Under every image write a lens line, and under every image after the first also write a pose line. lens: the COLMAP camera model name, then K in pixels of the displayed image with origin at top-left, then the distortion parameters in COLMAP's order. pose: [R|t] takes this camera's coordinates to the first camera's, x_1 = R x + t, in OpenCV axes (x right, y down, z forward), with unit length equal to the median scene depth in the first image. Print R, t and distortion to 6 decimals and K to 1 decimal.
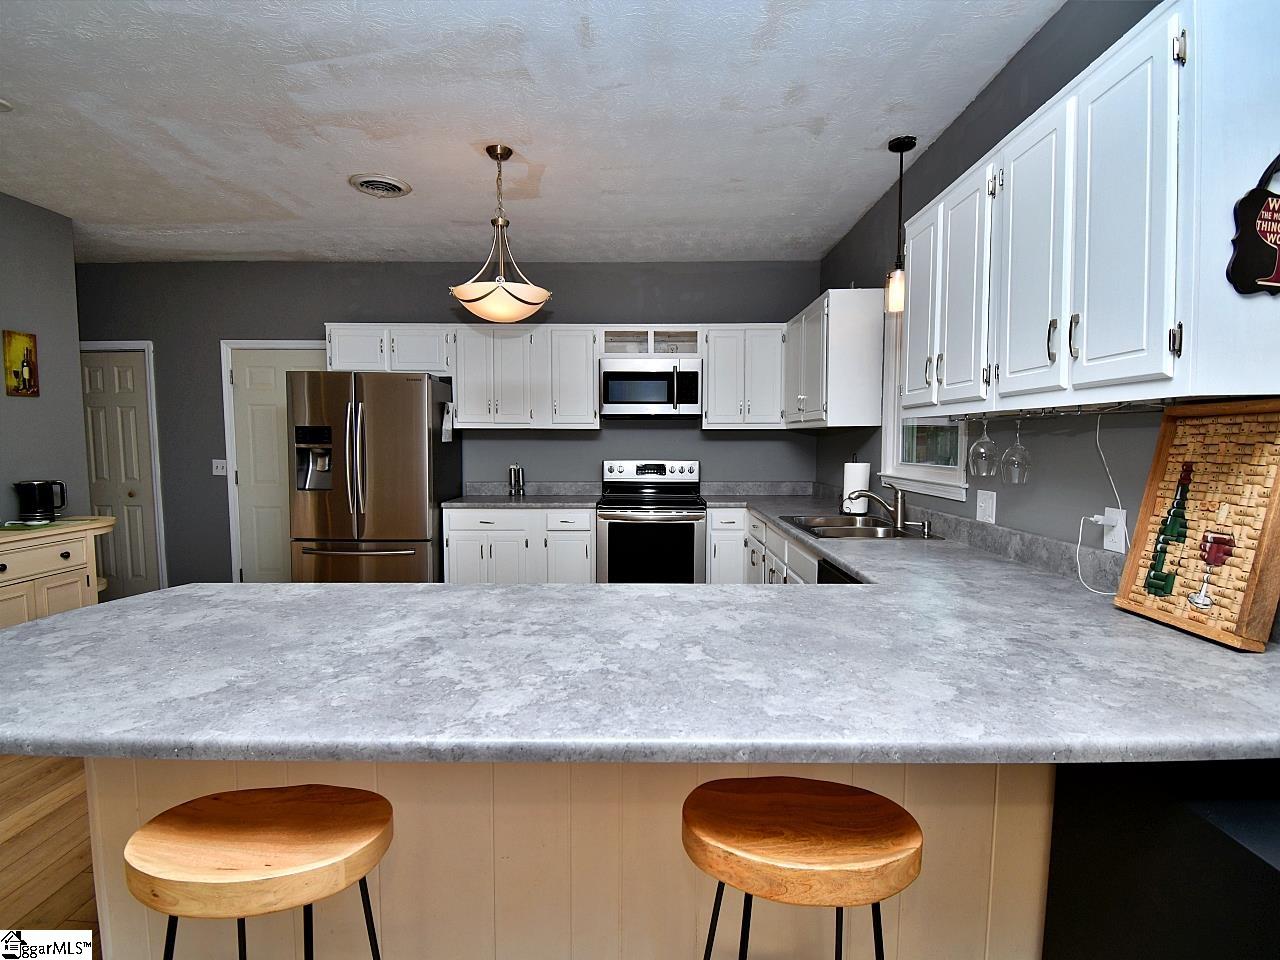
lens RADIAL K [[634.3, 0, 644.7], [0, 634.3, 486.5], [0, 0, 1]] dist [0.014181, -0.022297]
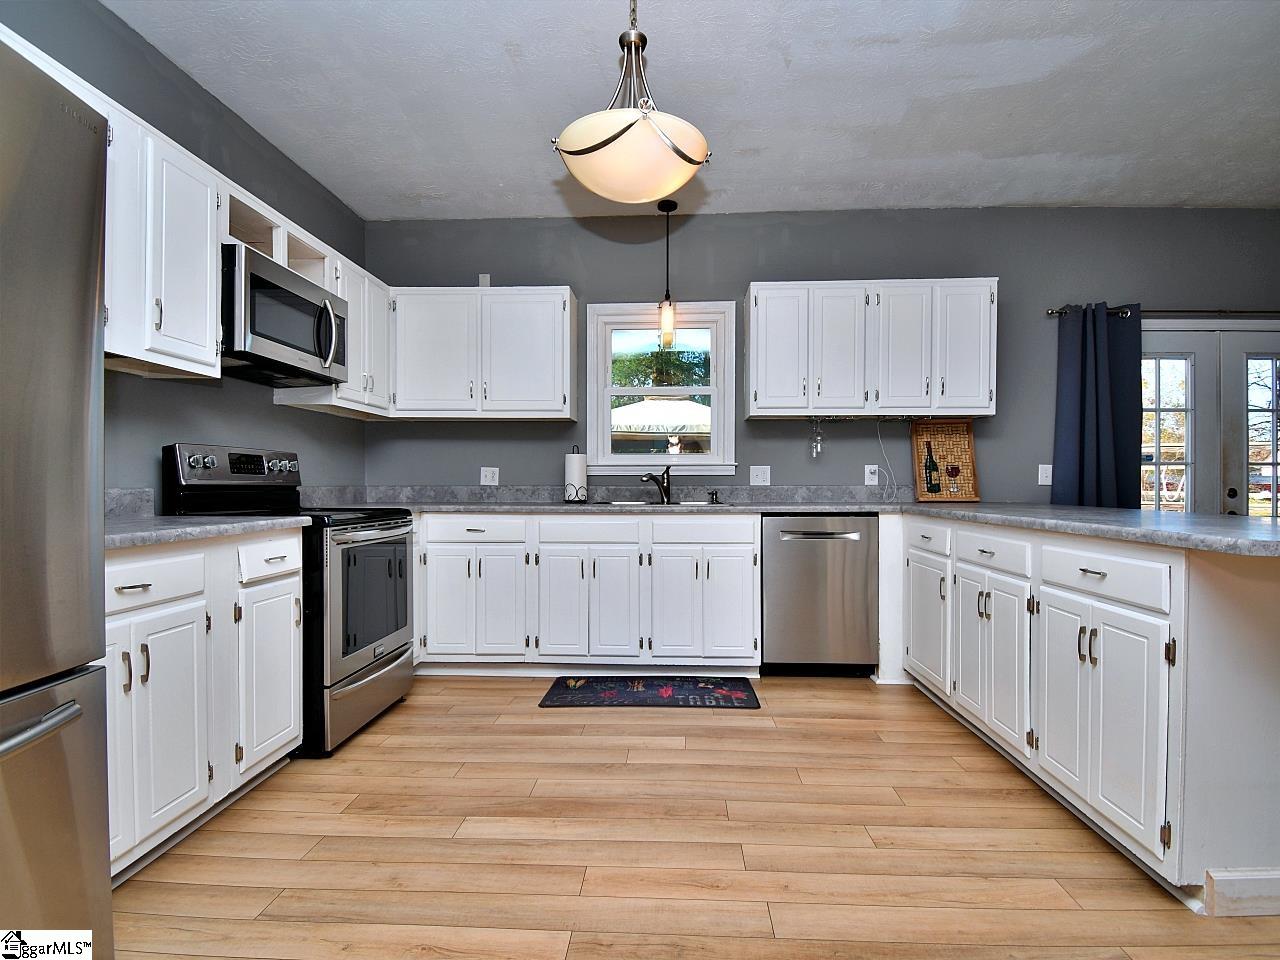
lens RADIAL K [[634.3, 0, 643.8], [0, 634.3, 486.8], [0, 0, 1]] dist [0.014181, -0.022297]
pose [[0.040910, -0.007554, 0.999134, -0.598564], [0.070963, 0.997468, 0.004636, 0.017412], [-0.996640, 0.070711, 0.041343, 0.686055]]
